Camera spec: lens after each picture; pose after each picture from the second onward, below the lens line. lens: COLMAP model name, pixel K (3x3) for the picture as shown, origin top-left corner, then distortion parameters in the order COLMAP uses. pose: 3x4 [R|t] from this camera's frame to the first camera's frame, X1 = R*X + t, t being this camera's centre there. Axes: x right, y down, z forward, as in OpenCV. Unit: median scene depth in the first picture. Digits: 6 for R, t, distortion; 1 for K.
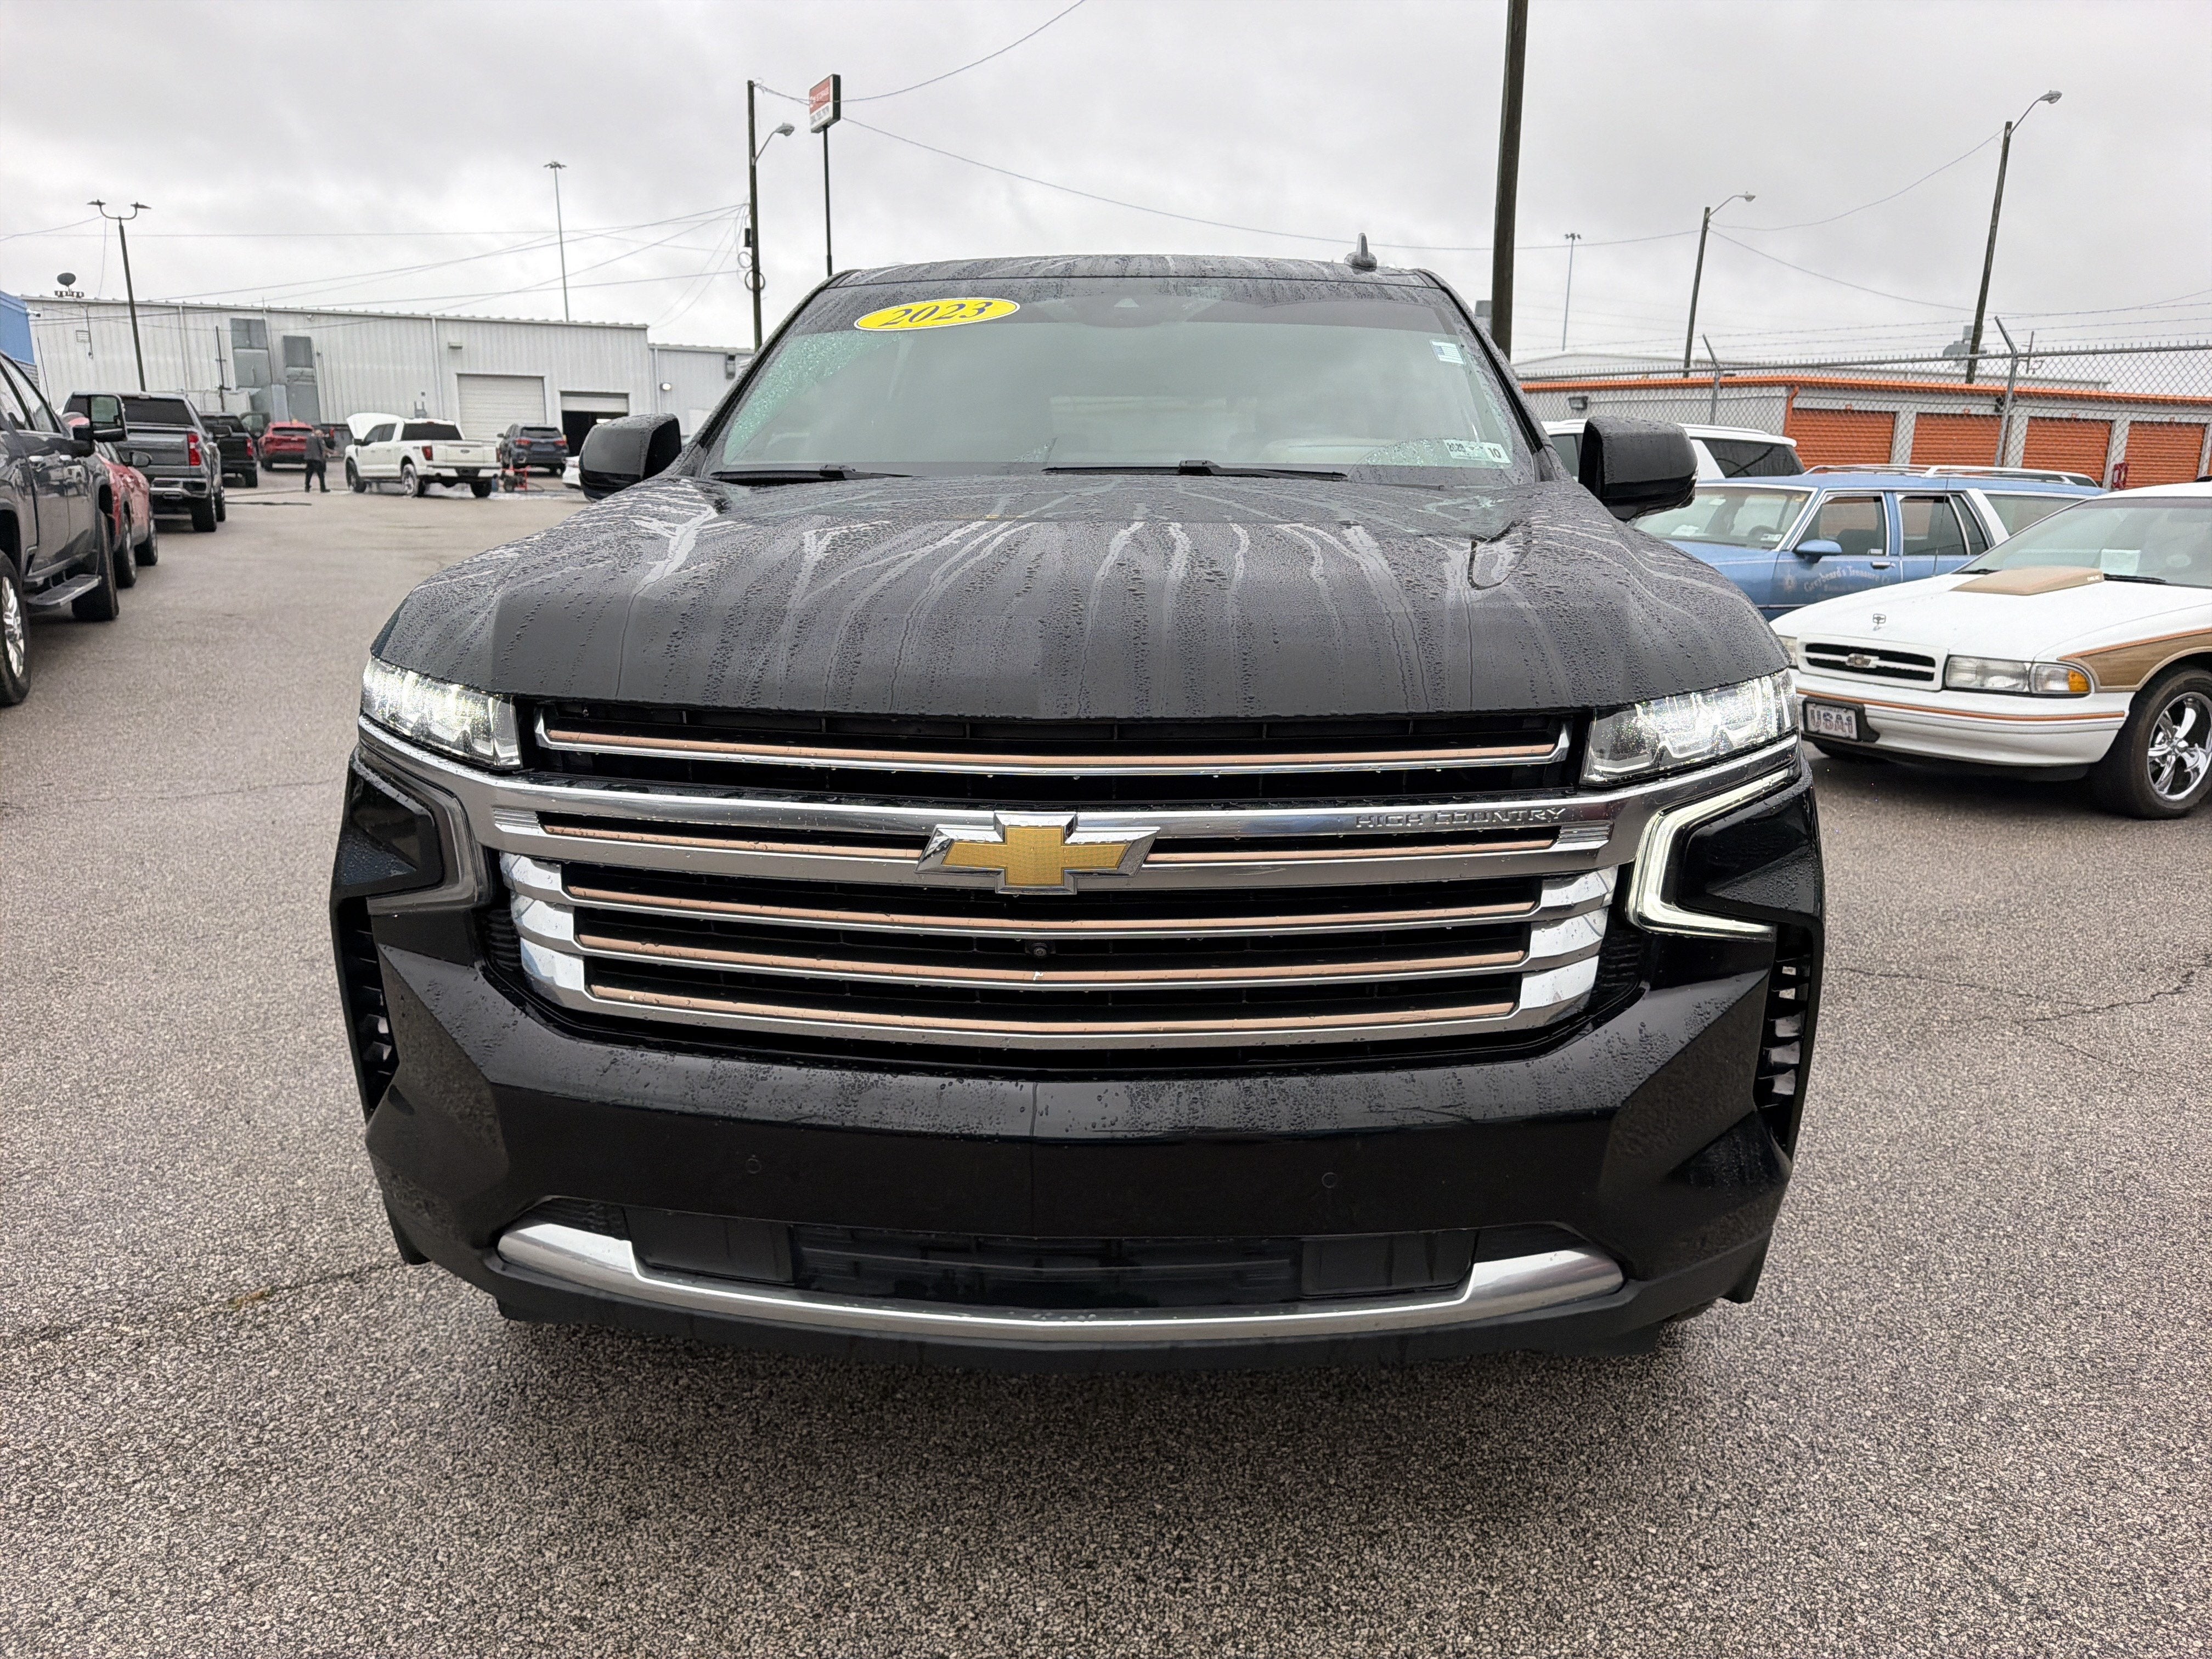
lens RADIAL K [[1683.0, 0, 1106.0], [0, 1683.0, 829.5], [0, 0, 1]] dist [0.010066, 0.000749]
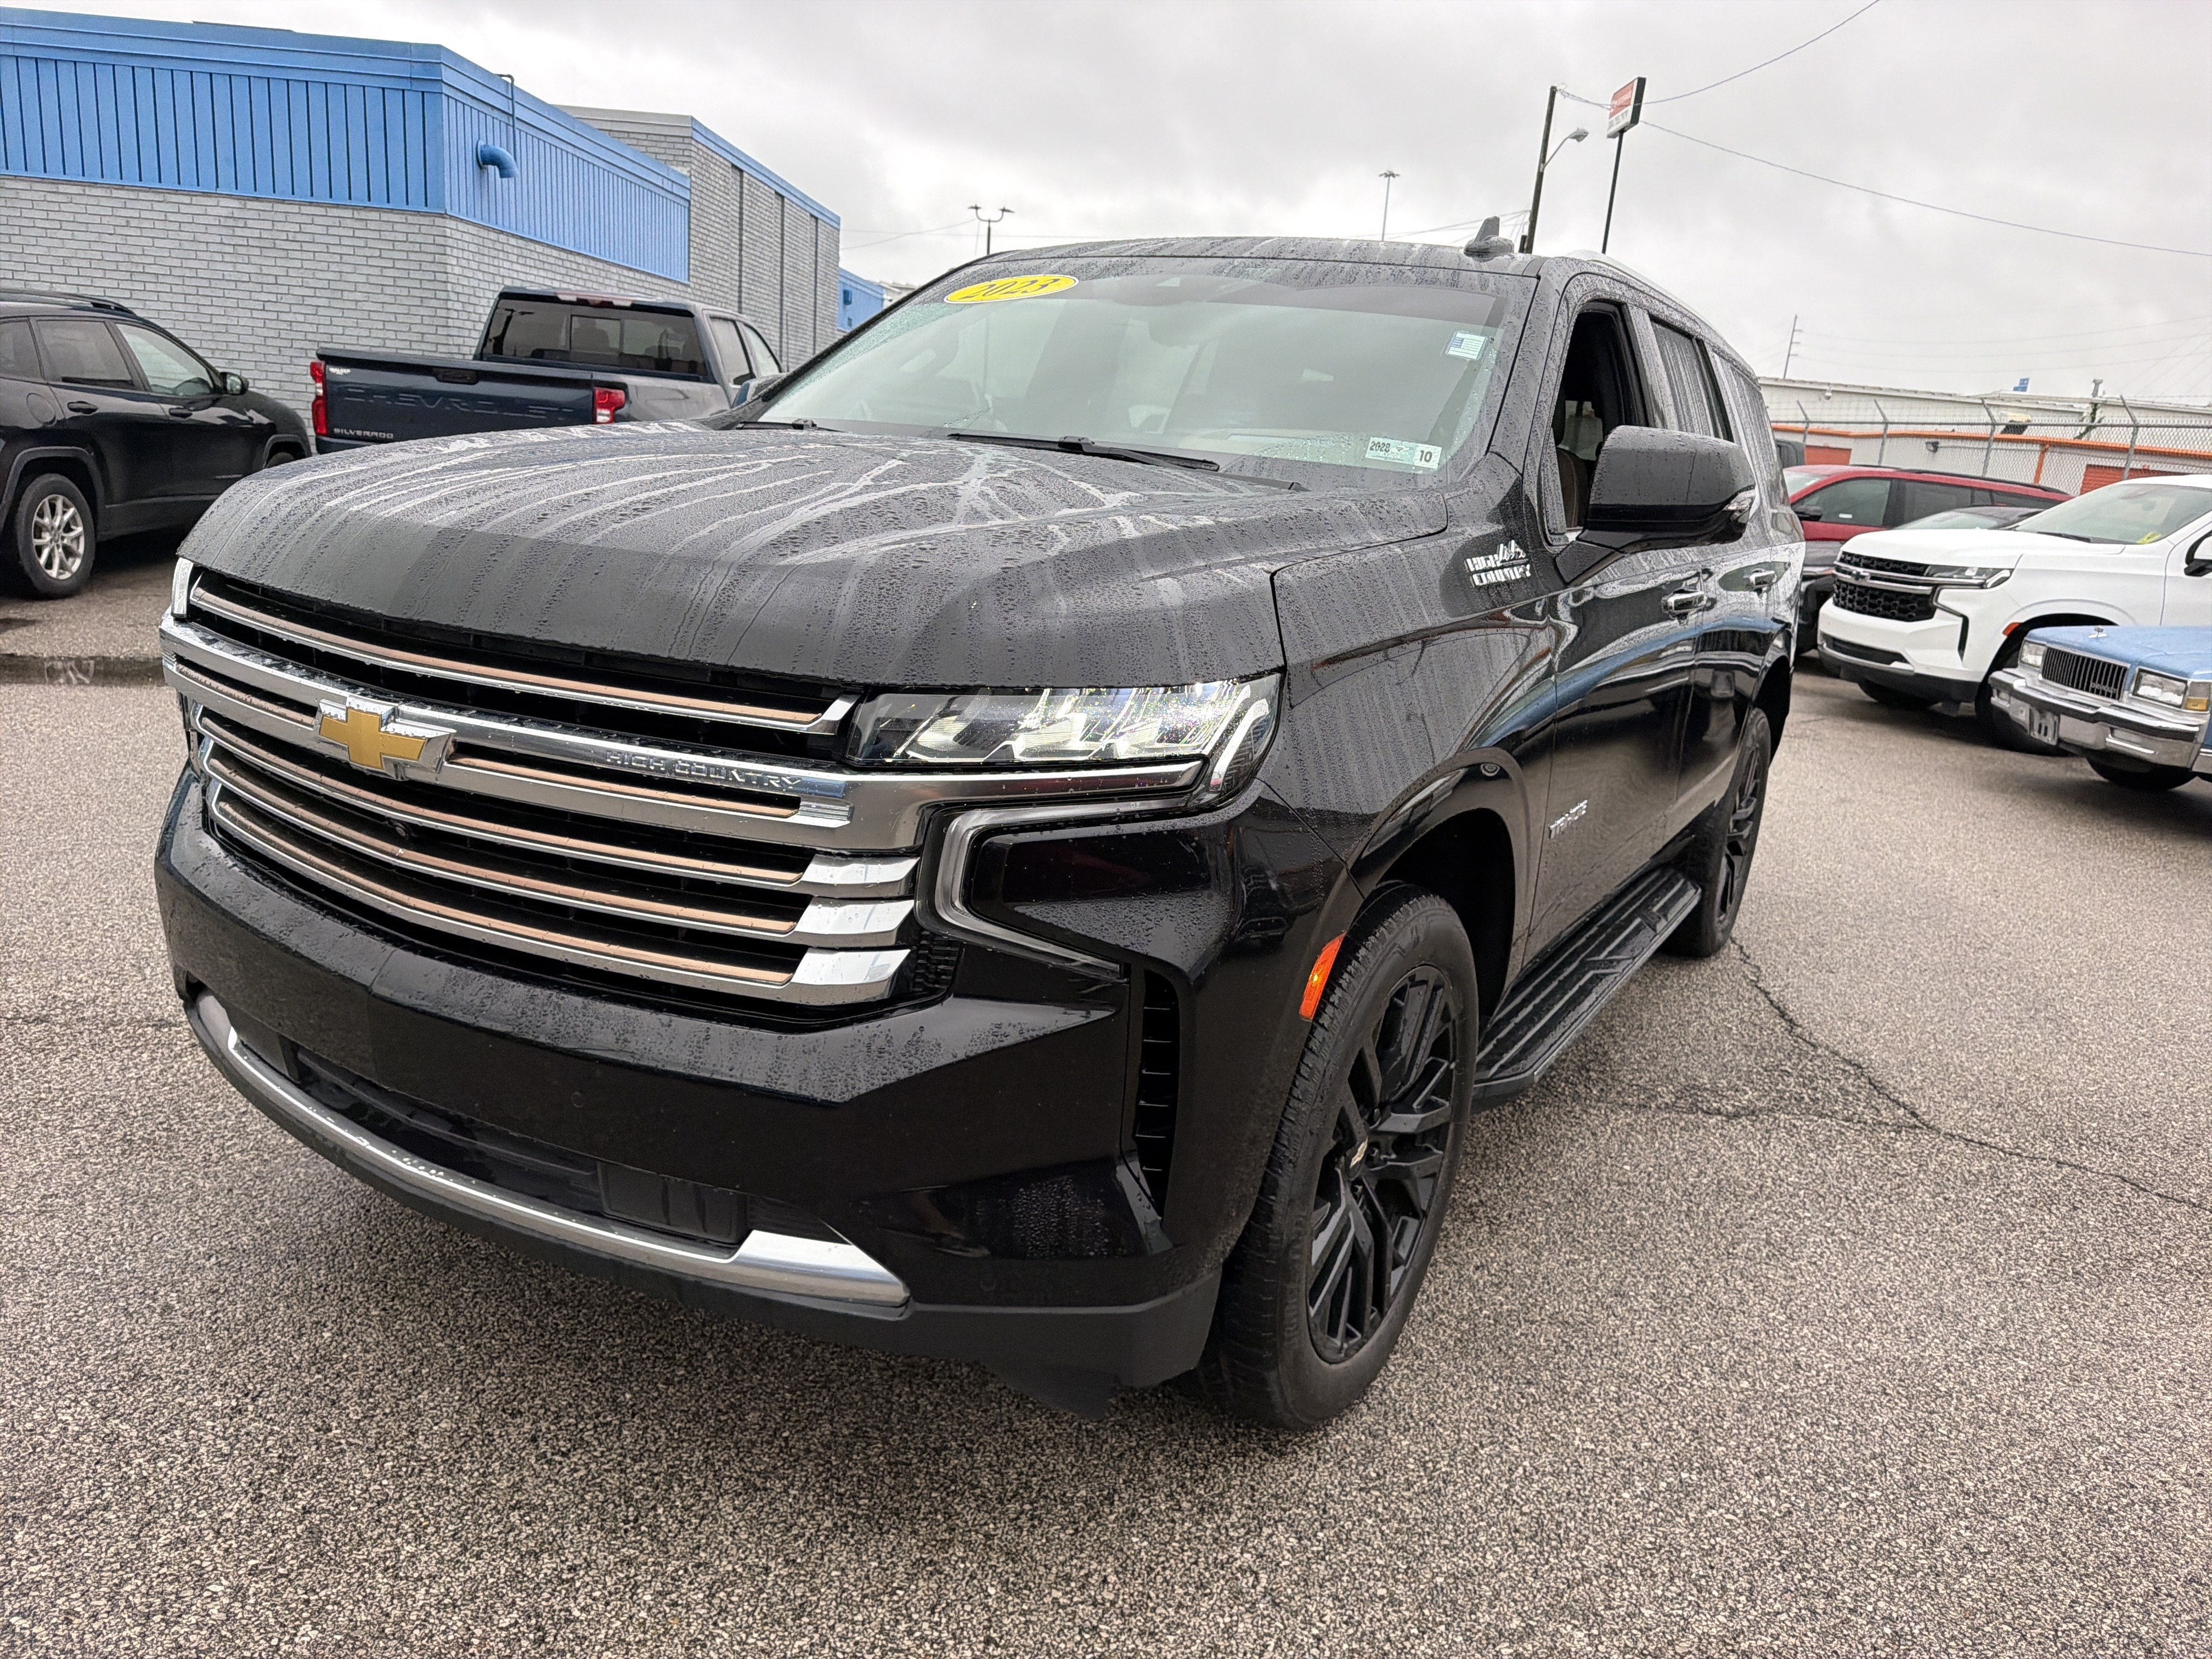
lens RADIAL K [[1683.0, 0, 1106.0], [0, 1683.0, 829.5], [0, 0, 1]] dist [0.010066, 0.000749]
pose [[0.874318, 0.173893, -0.453132, 0.808663], [-0.176754, 0.983581, 0.036410, -0.046754], [0.452024, 0.048259, 0.890699, 0.202912]]
